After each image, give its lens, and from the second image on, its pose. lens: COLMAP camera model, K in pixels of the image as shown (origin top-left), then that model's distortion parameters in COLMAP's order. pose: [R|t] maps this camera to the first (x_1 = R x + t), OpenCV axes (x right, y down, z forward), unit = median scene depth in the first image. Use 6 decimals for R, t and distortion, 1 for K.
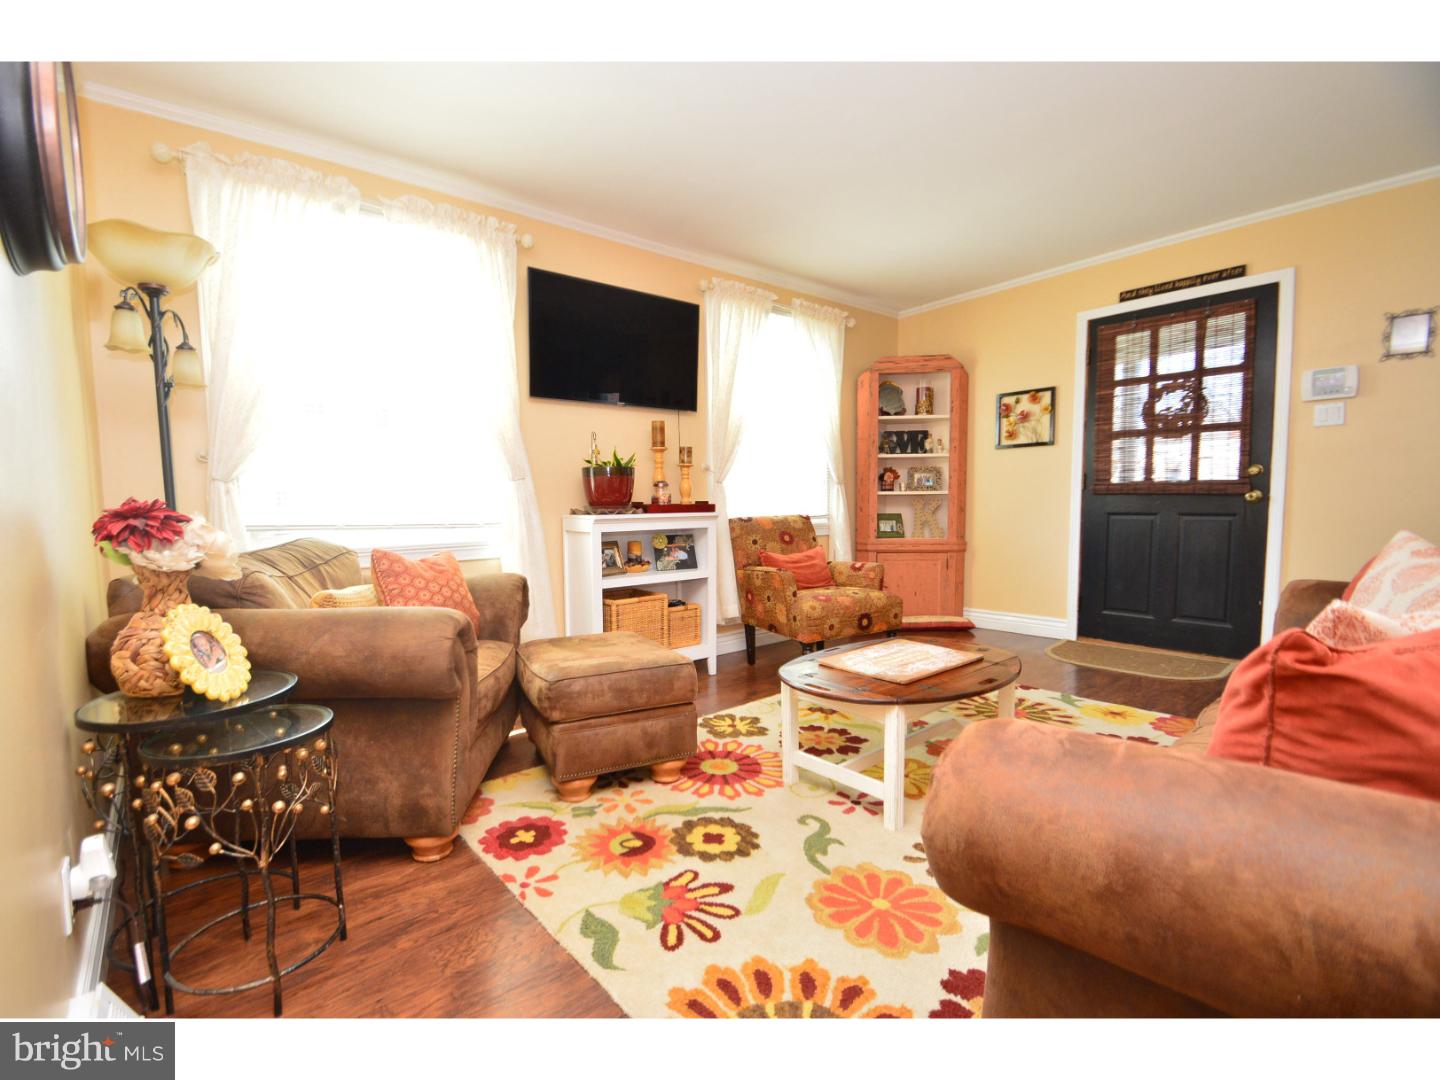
lens RADIAL K [[640.5, 0, 692.7], [0, 640.5, 553.7], [0, 0, 1]] dist [0.015278, -0.016370]
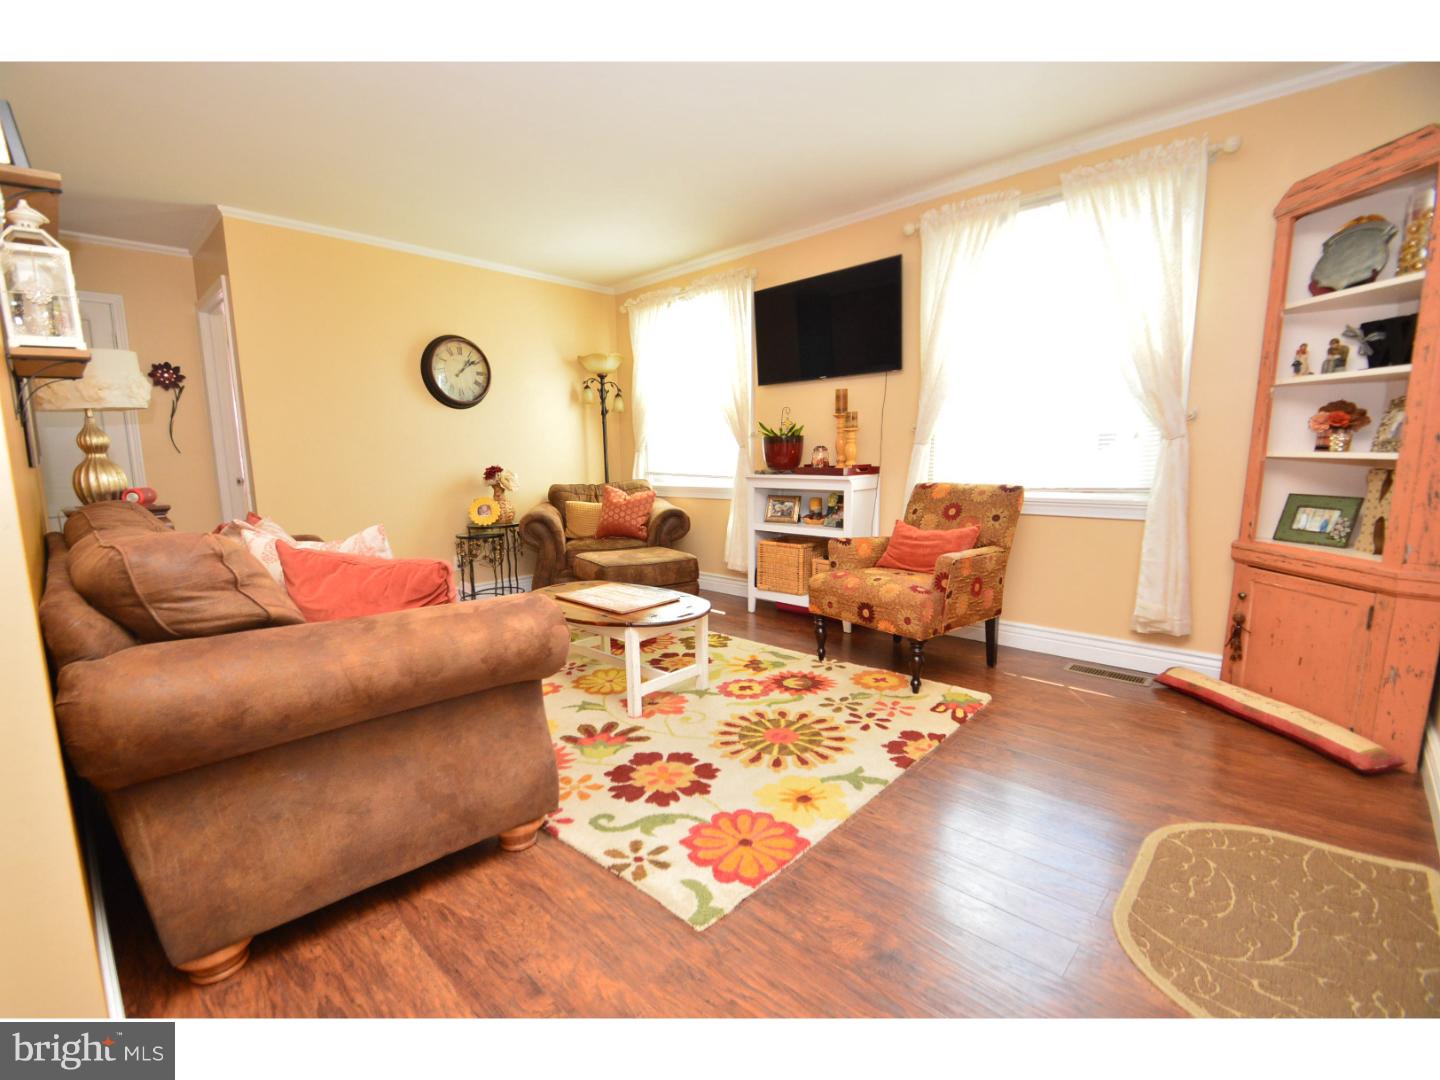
lens RADIAL K [[640.5, 0, 692.7], [0, 640.5, 553.7], [0, 0, 1]] dist [0.015278, -0.016370]
pose [[0.110184, 0.164749, -0.980162, 1.158485], [-0.066471, 0.985180, 0.158120, -0.099055], [0.991686, 0.047730, 0.119502, 0.718469]]
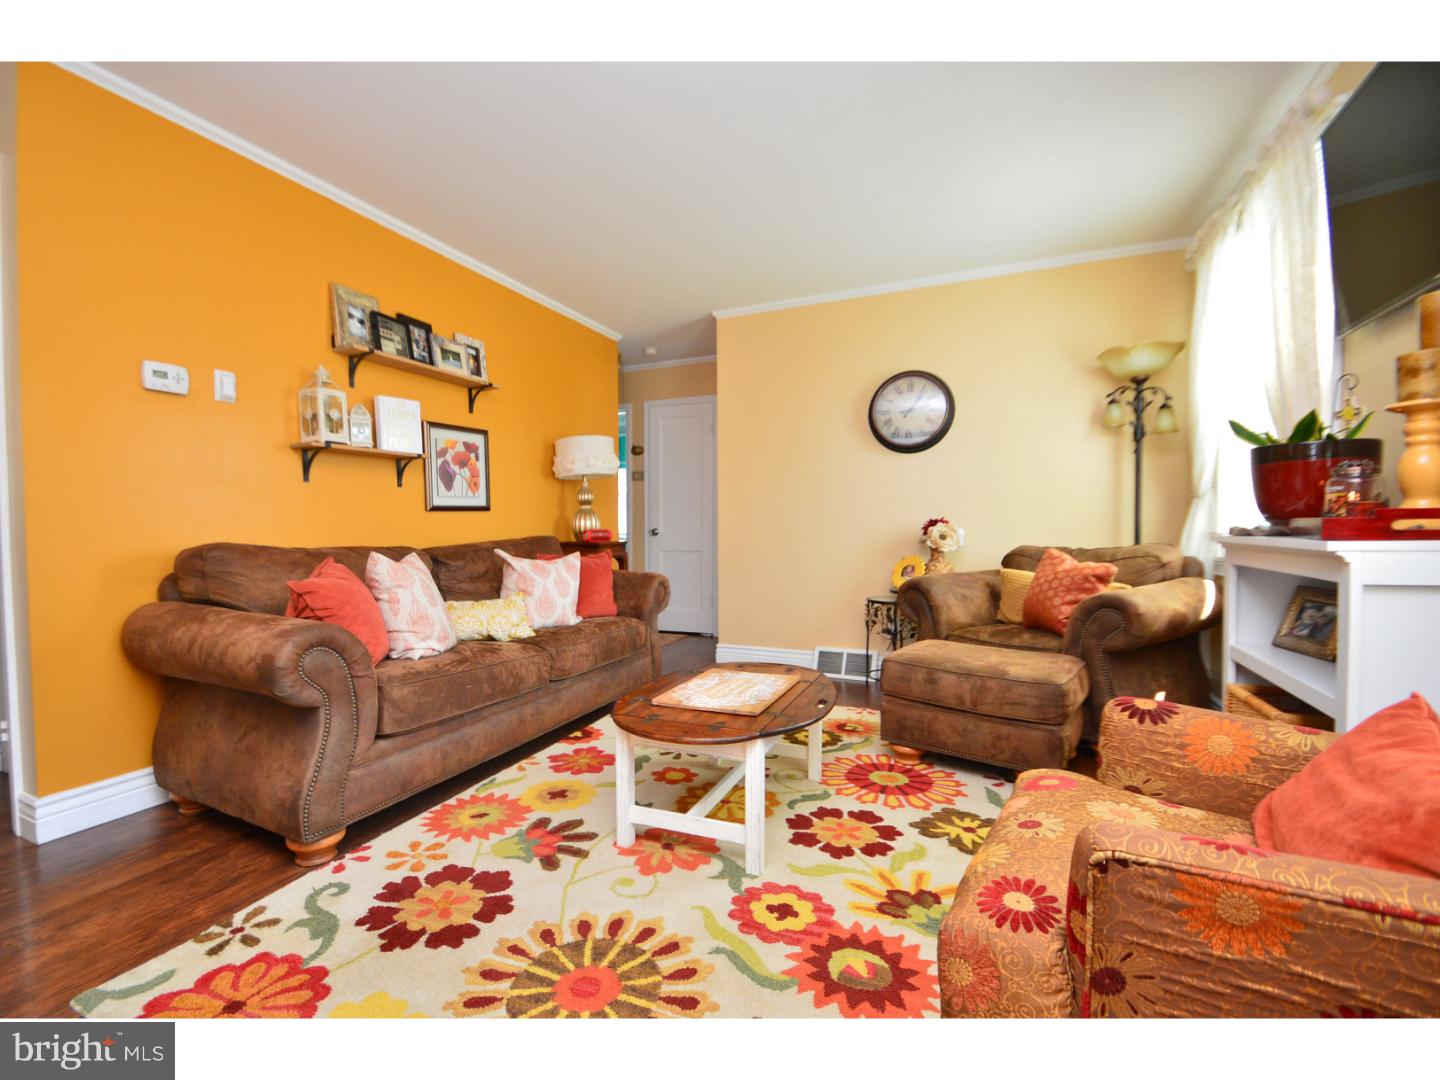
lens RADIAL K [[640.5, 0, 692.7], [0, 640.5, 553.7], [0, 0, 1]] dist [0.015278, -0.016370]
pose [[-0.892690, 0.038127, -0.449057, 0.573312], [-0.017526, 0.992724, 0.119128, -0.104099], [0.450331, 0.114215, -0.885526, 1.294117]]
